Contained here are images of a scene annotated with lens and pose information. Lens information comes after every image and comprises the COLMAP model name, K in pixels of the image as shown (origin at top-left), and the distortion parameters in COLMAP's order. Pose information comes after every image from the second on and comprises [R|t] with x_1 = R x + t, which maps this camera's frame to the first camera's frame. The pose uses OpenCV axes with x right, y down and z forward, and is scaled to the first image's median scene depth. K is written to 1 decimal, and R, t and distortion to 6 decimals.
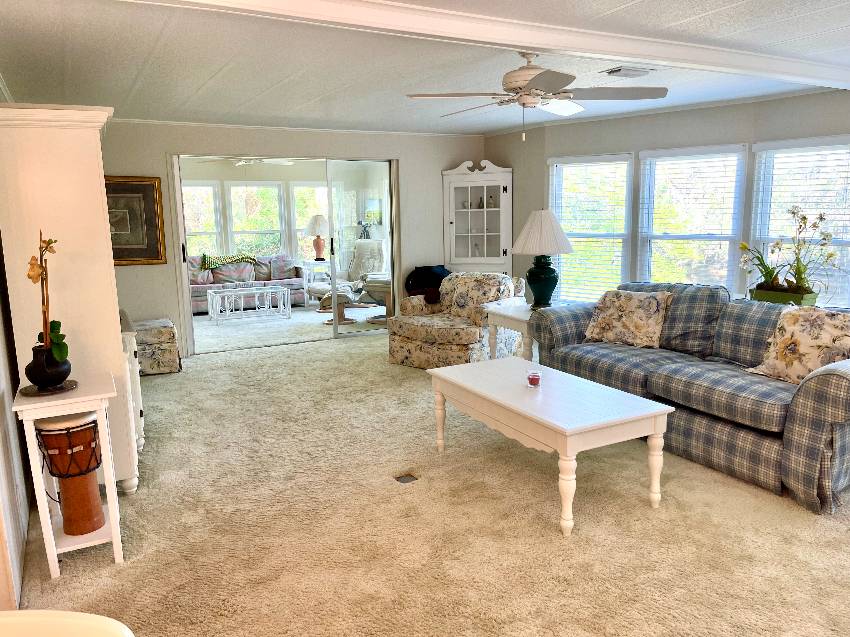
lens RADIAL K [[651.7, 0, 424.0], [0, 651.7, 320.6], [0, 0, 1]] dist [0.007821, -0.006891]
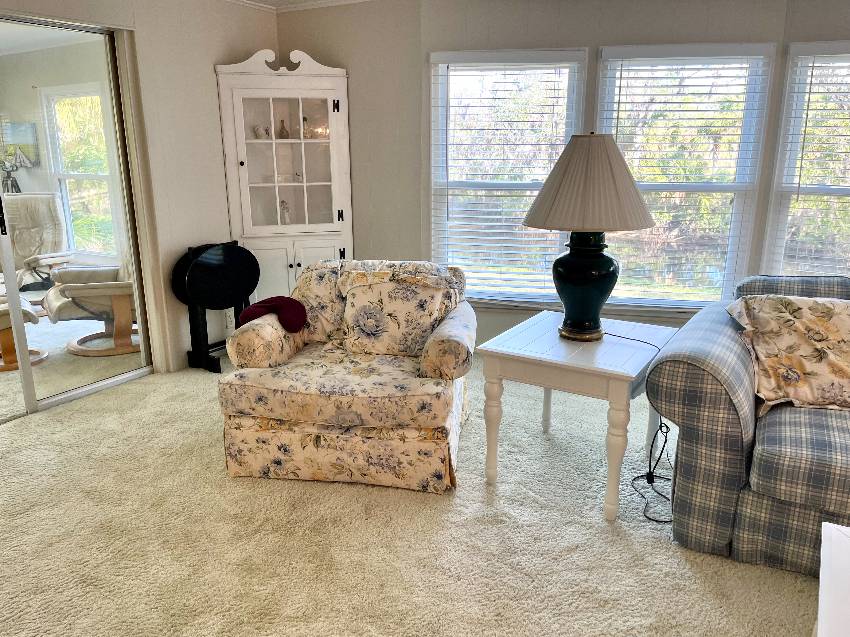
lens RADIAL K [[651.7, 0, 427.7], [0, 651.7, 315.8], [0, 0, 1]] dist [0.007821, -0.006891]
pose [[0.843168, -0.112302, 0.525791, -0.163921], [0.073330, 0.992824, 0.094462, -0.078820], [-0.532626, -0.041091, 0.845352, 0.558972]]
